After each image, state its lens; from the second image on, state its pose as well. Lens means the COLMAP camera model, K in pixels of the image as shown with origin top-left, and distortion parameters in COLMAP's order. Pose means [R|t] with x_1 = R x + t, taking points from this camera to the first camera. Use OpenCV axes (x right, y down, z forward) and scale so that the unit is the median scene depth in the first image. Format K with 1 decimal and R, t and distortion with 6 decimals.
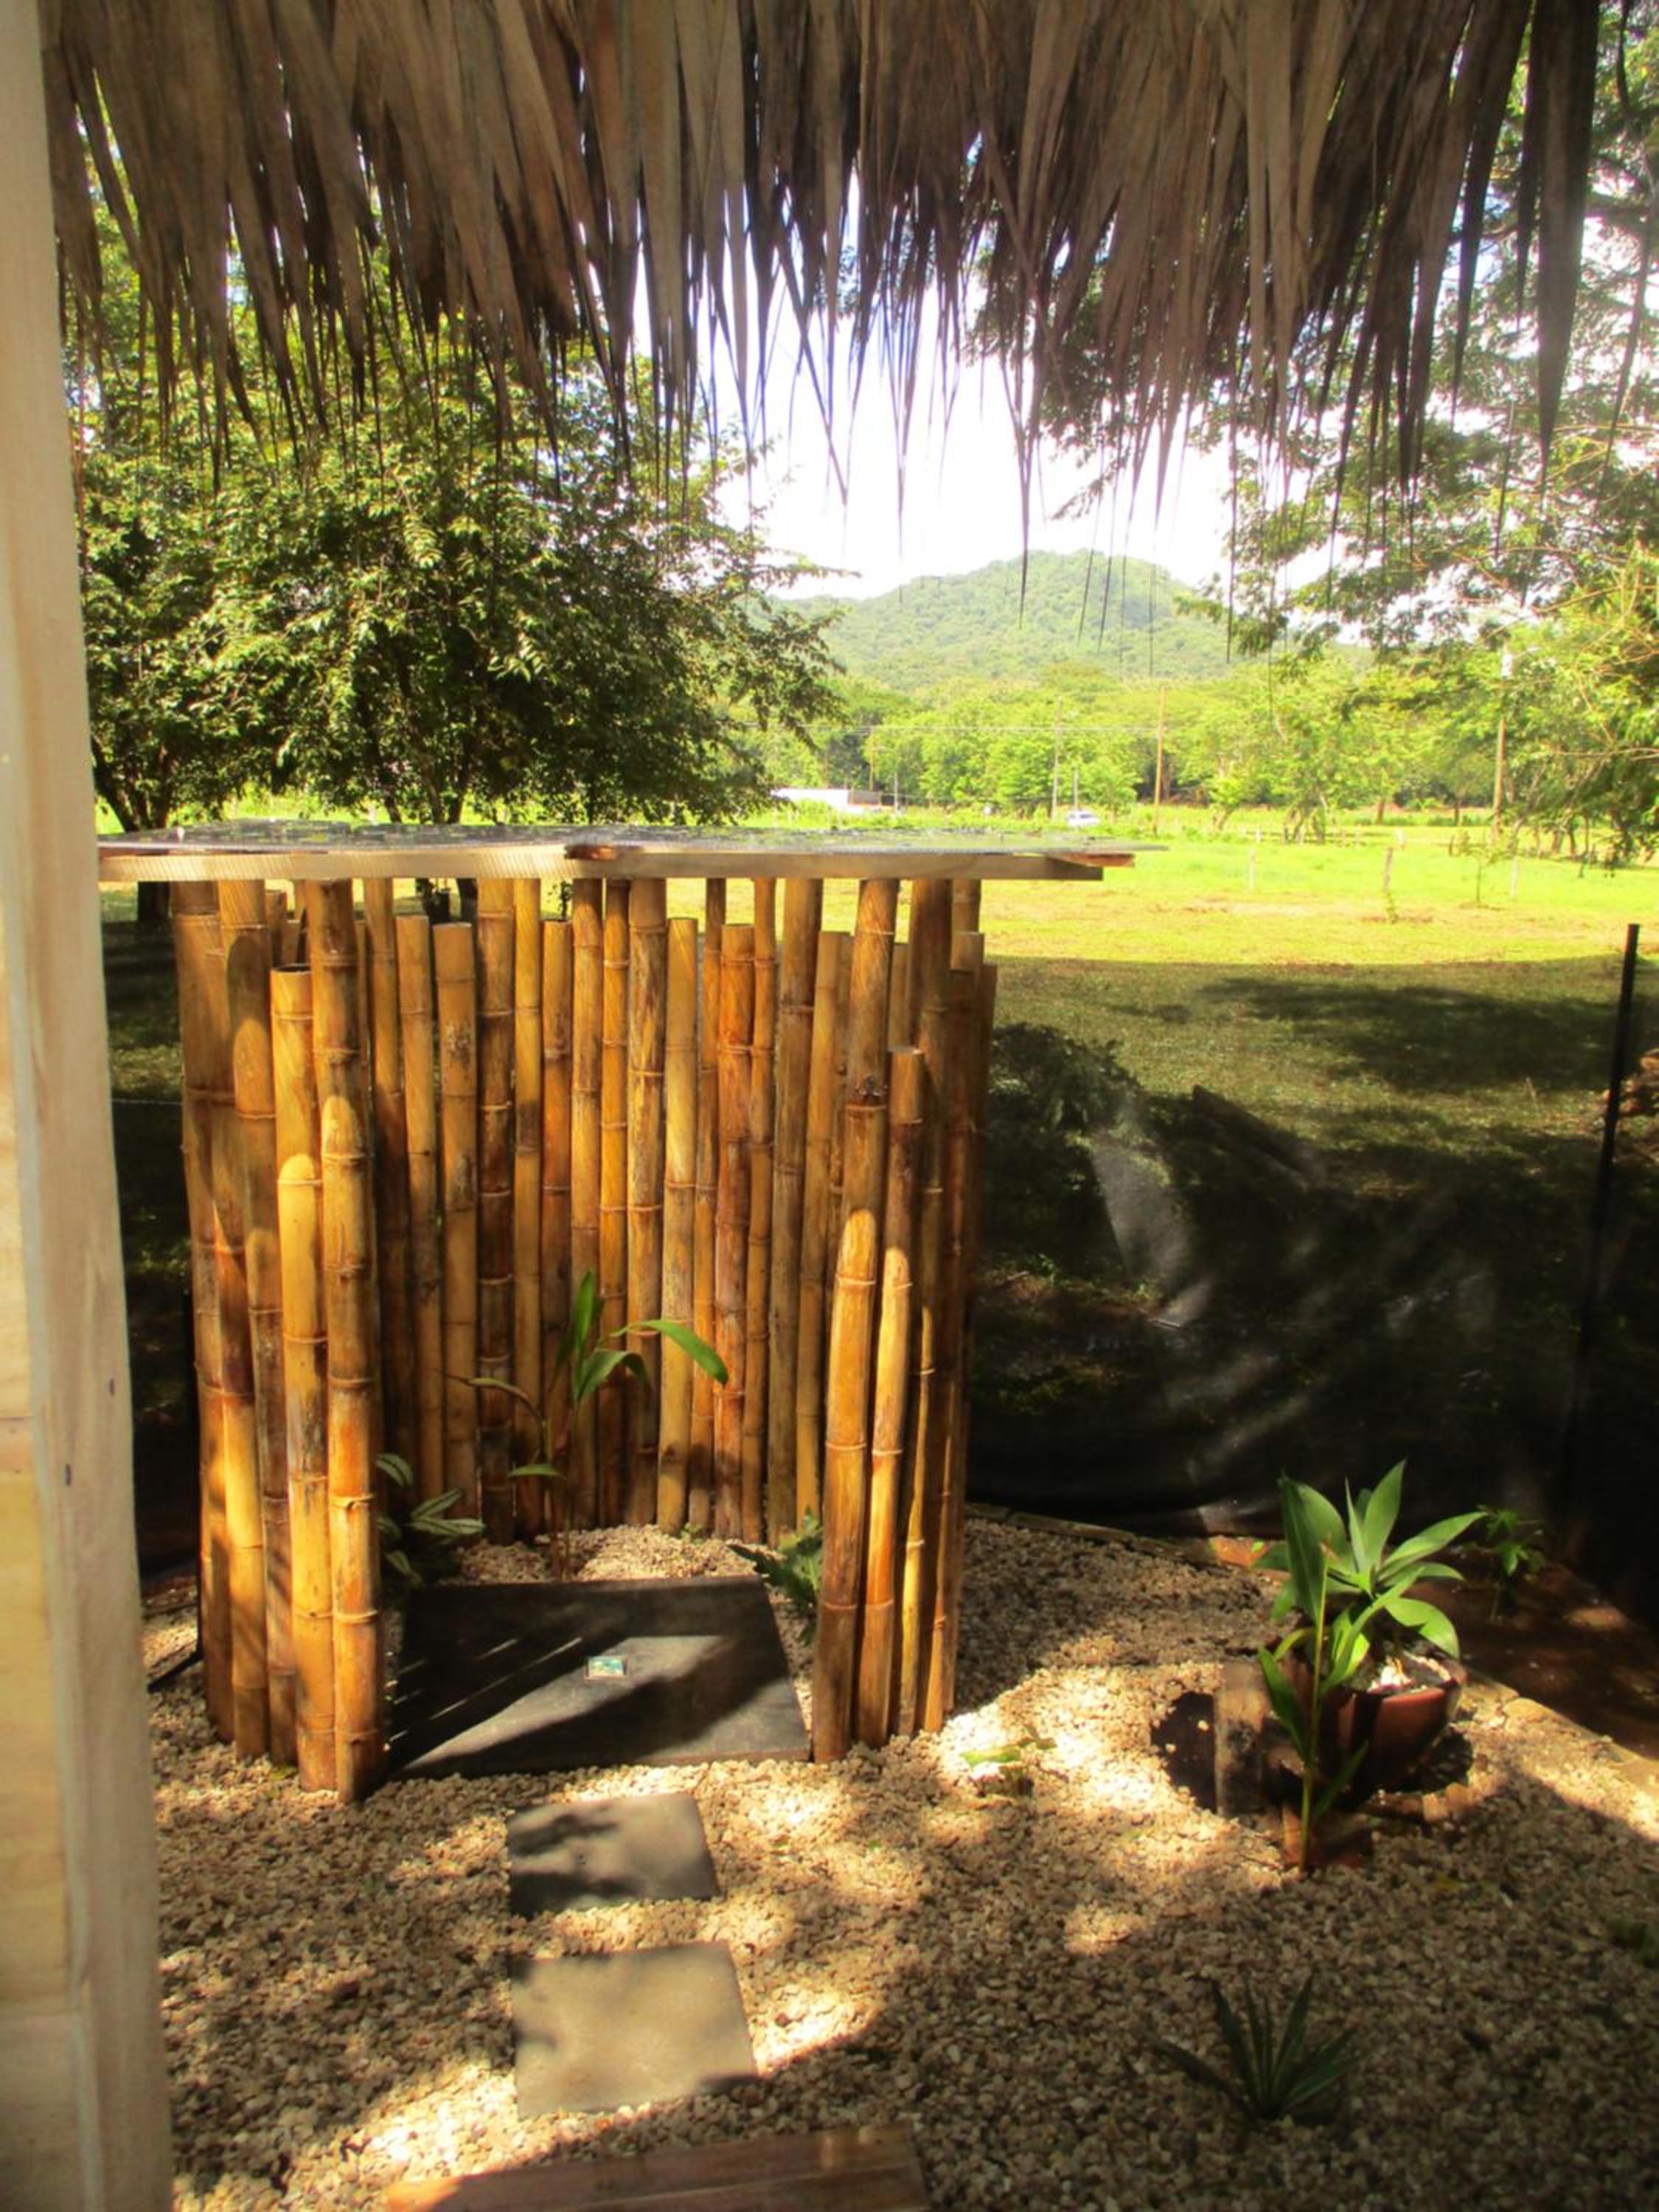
lens RADIAL K [[1840.3, 0, 825.2], [0, 1840.3, 1118.4], [0, 0, 1]] dist [-0.037606, 0.005858]
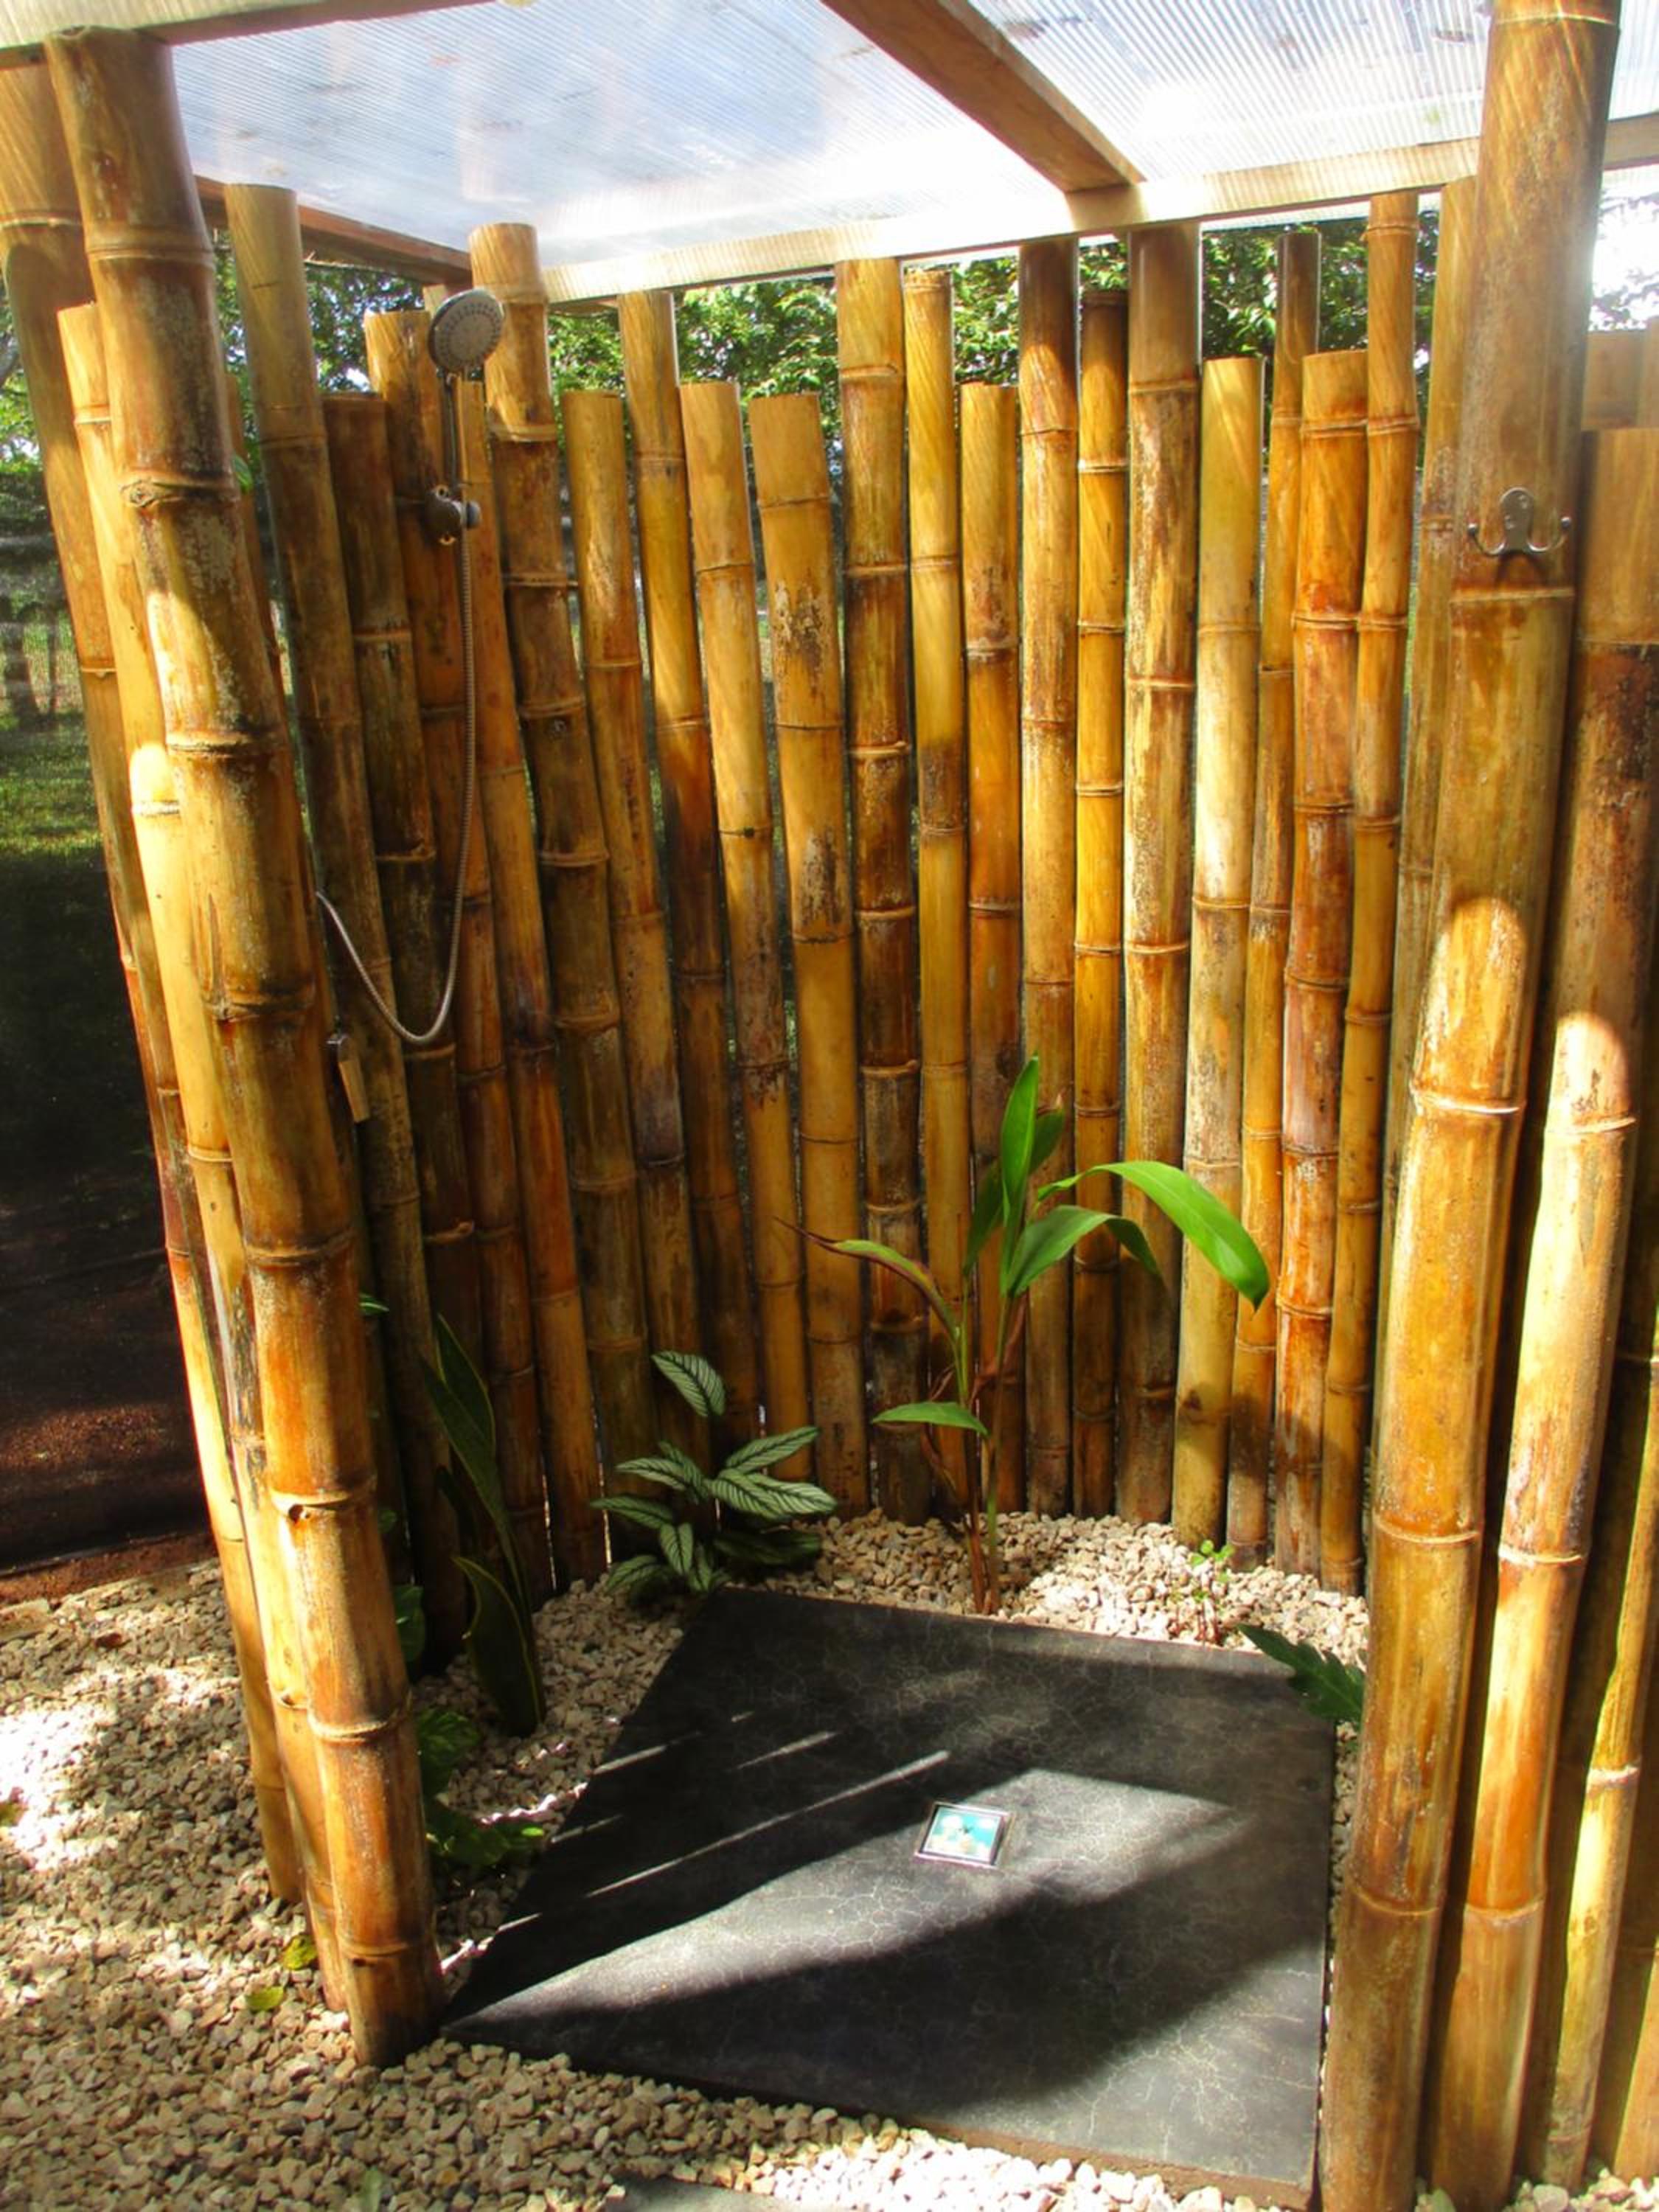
lens RADIAL K [[1840.3, 0, 853.0], [0, 1840.3, 1104.4], [0, 0, 1]] dist [-0.037606, 0.005858]
pose [[0.908941, 0.061350, -0.412385, 0.044404], [-0.022569, 0.994904, 0.098268, 0.044276], [0.416313, -0.080013, 0.905694, 0.491420]]
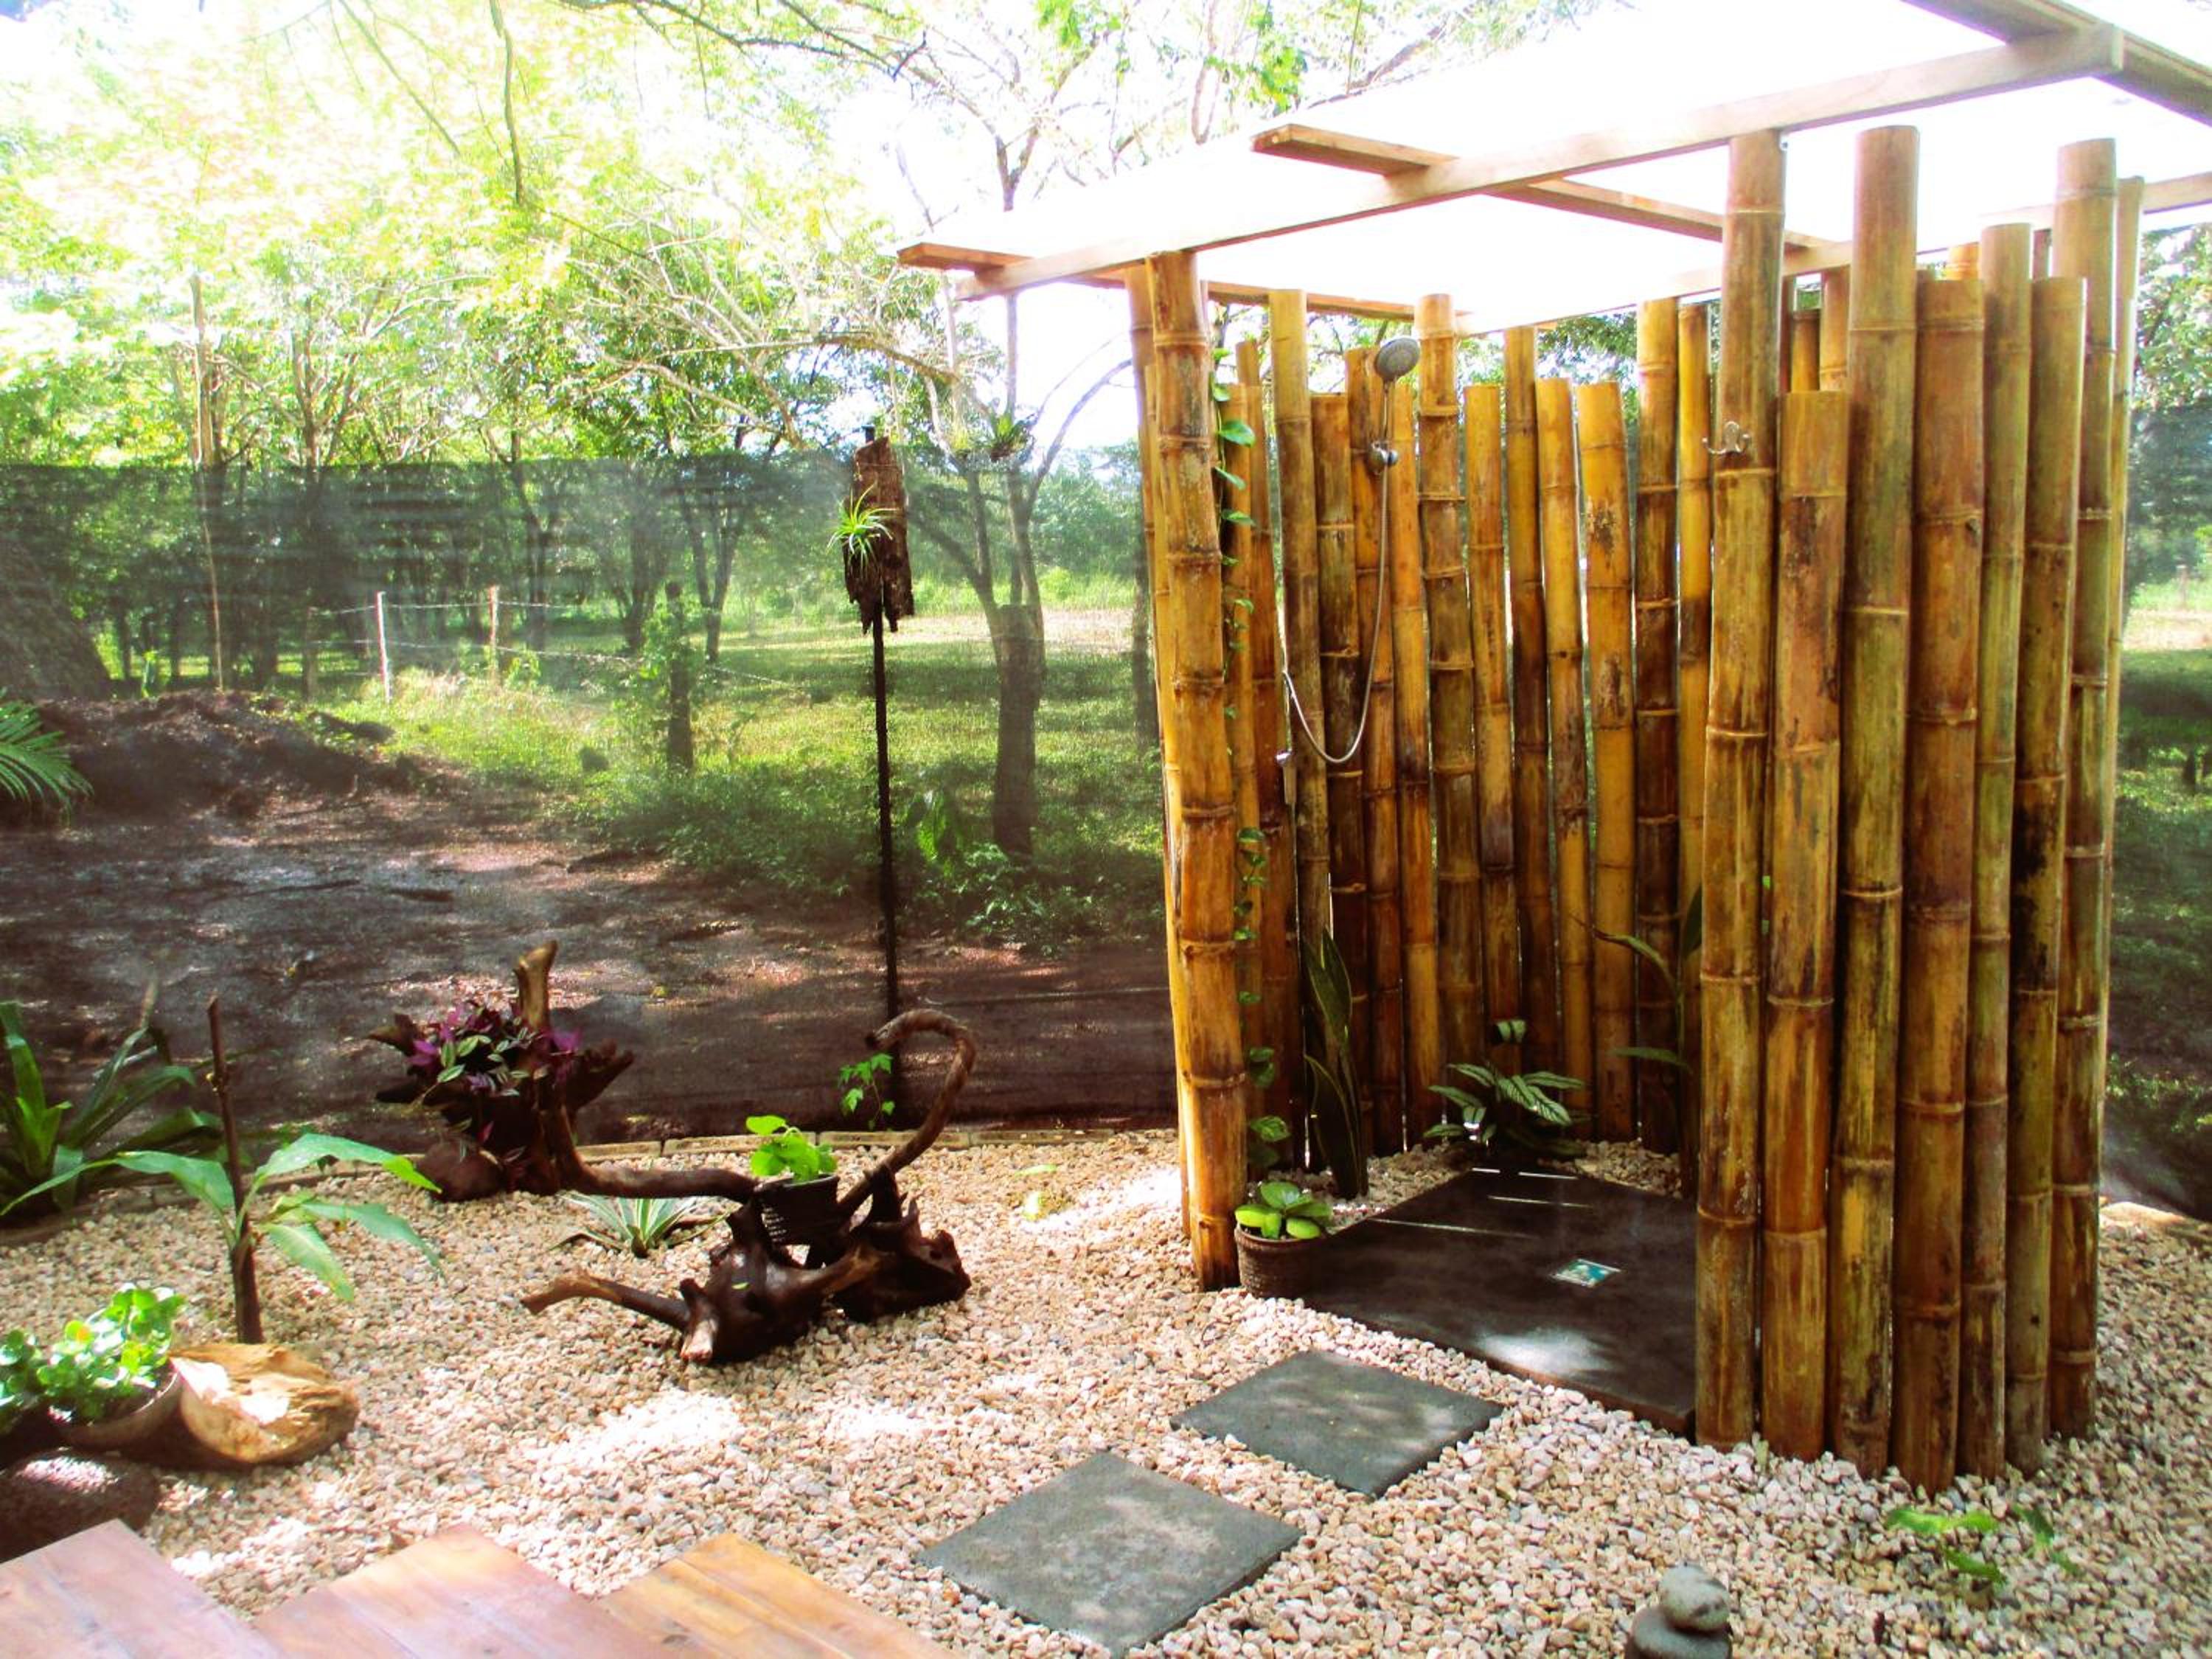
lens RADIAL K [[1840.3, 0, 1112.8], [0, 1840.3, 823.8], [0, 0, 1]] dist [-0.037606, 0.005858]
pose [[0.587771, 0.062464, -0.806612, 0.348121], [-0.102734, 0.994707, 0.002169, 0.114625], [0.802478, 0.081592, 0.591077, 0.320359]]
